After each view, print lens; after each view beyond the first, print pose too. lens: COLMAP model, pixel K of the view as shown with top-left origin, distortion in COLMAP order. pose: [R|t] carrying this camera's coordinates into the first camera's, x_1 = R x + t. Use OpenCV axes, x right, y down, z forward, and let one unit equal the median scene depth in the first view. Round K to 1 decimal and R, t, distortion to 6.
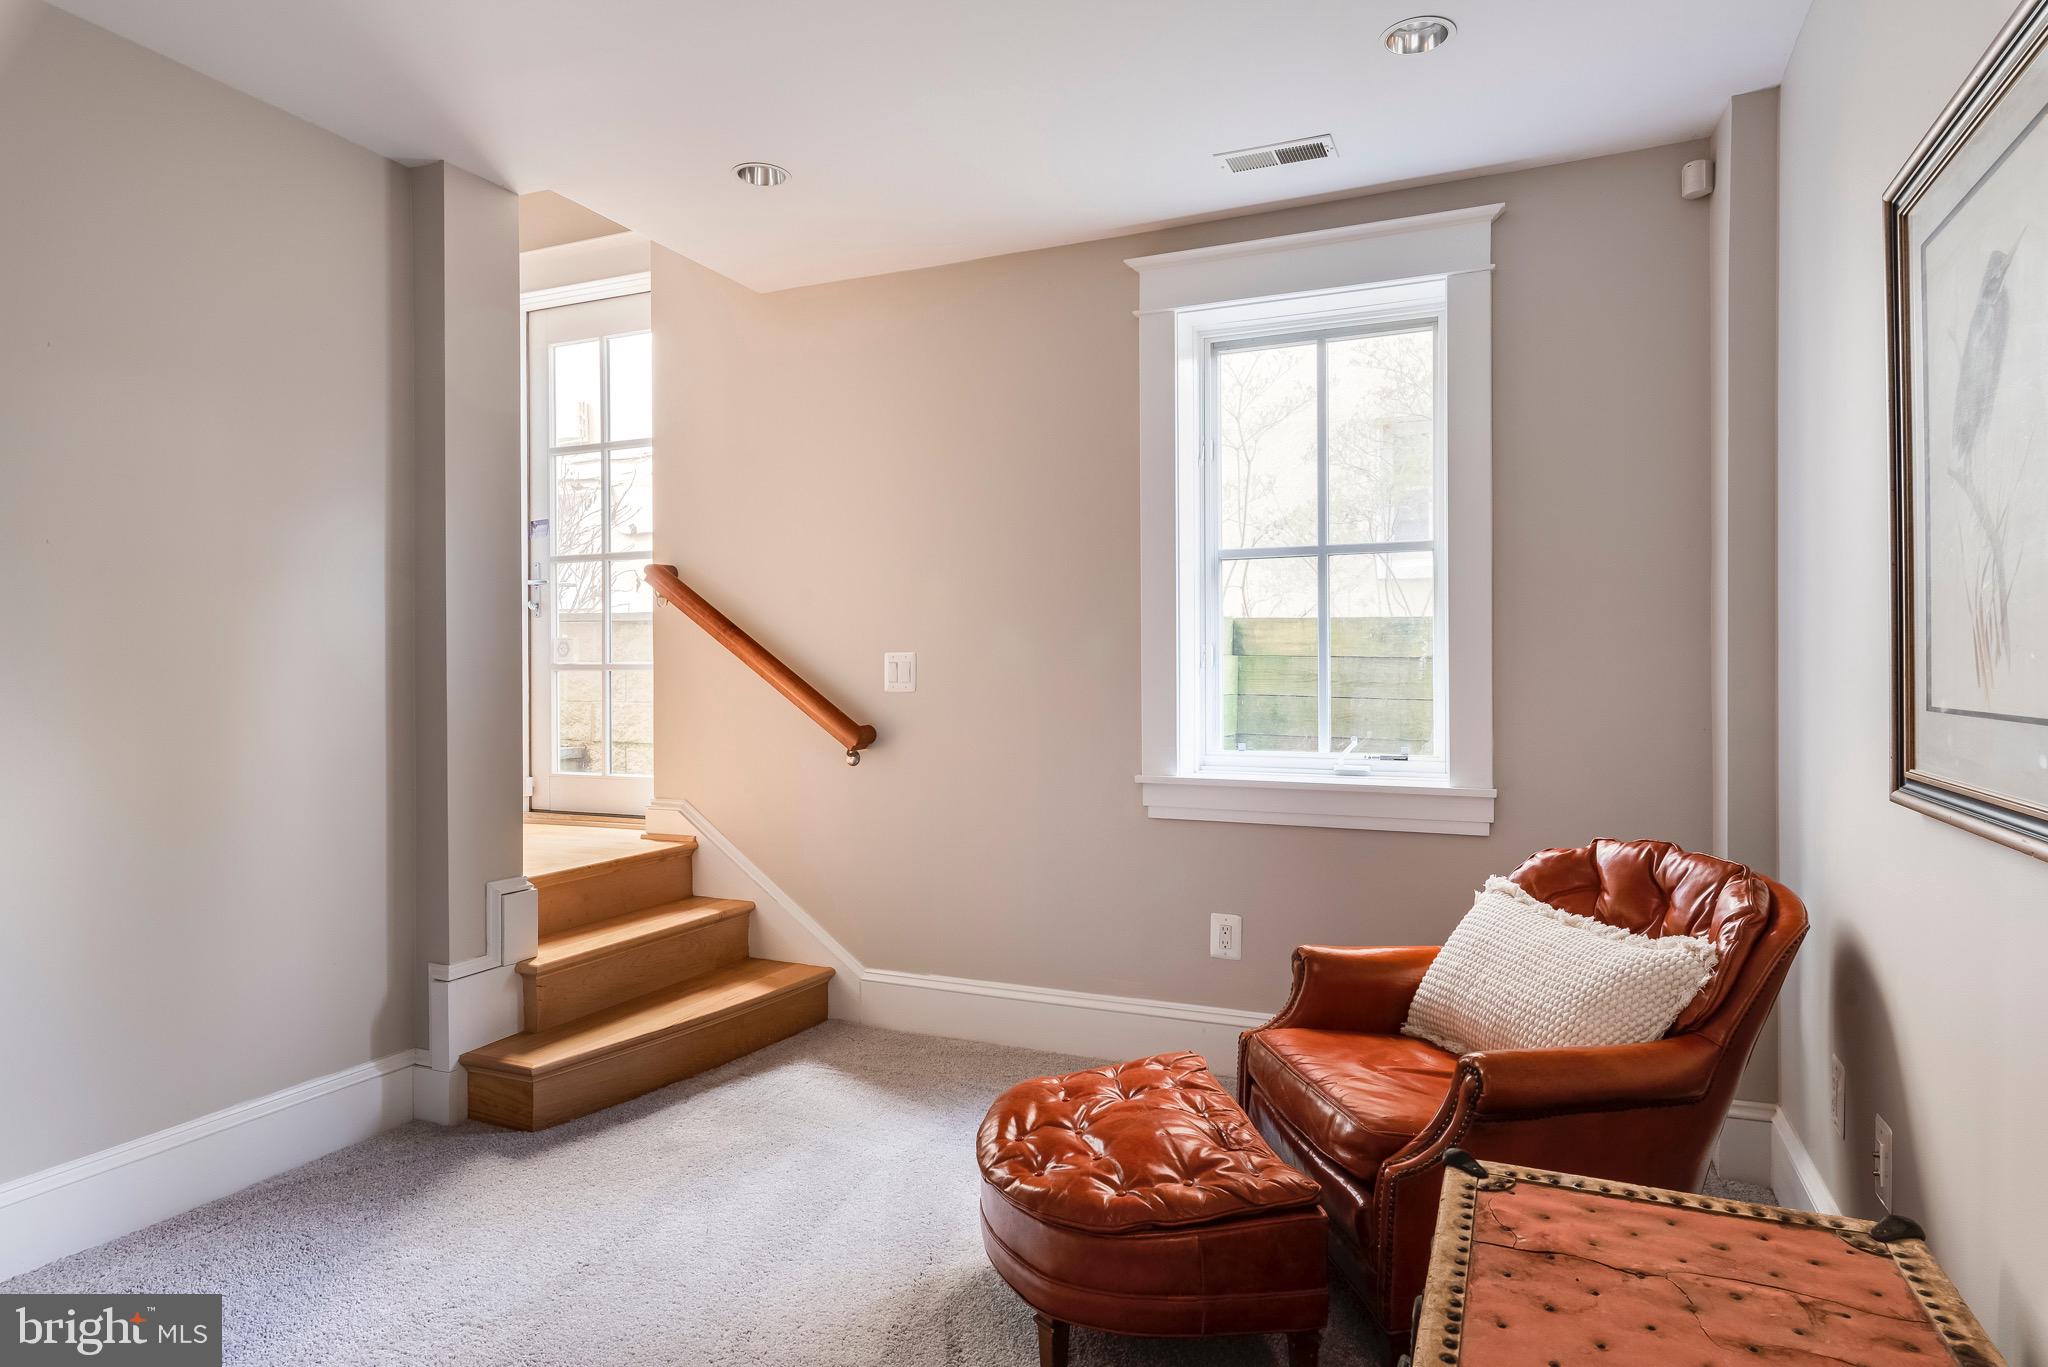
lens RADIAL K [[1134.3, 0, 1024.0], [0, 1134.3, 683.5], [0, 0, 1]] dist [0.001425, -0.000209]
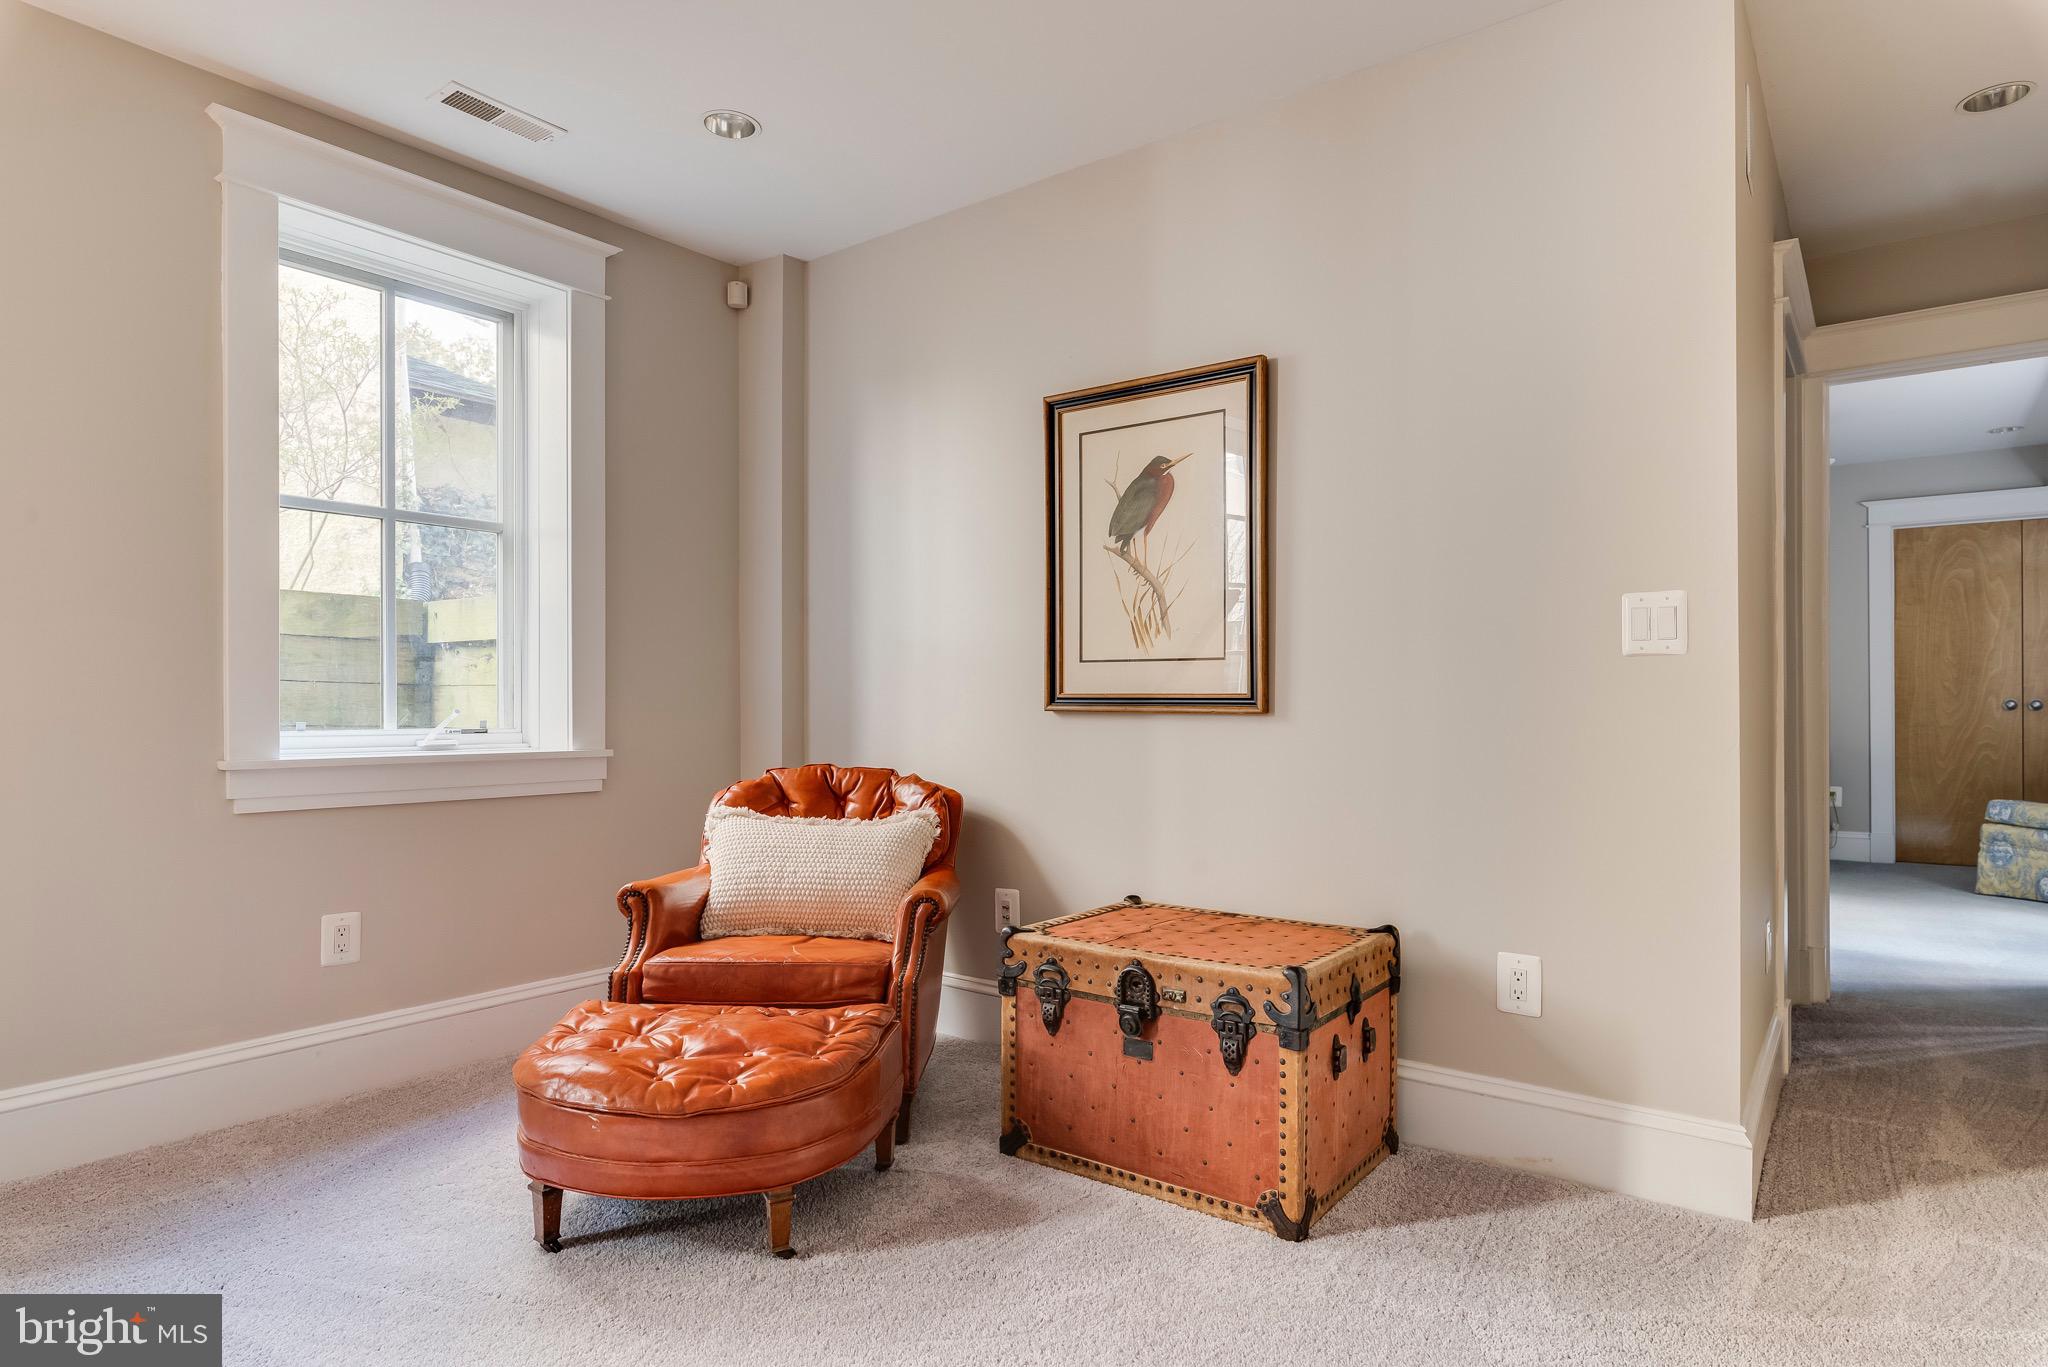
lens RADIAL K [[1158.8, 0, 1023.4], [0, 1158.8, 701.6], [0, 0, 1]] dist [-0.000674, -0.000404]
pose [[0.235947, 0.007179, 0.971739, -0.567536], [0.004899, 0.999951, -0.008577, 0.050880], [-0.971754, 0.006785, 0.235900, 0.279400]]
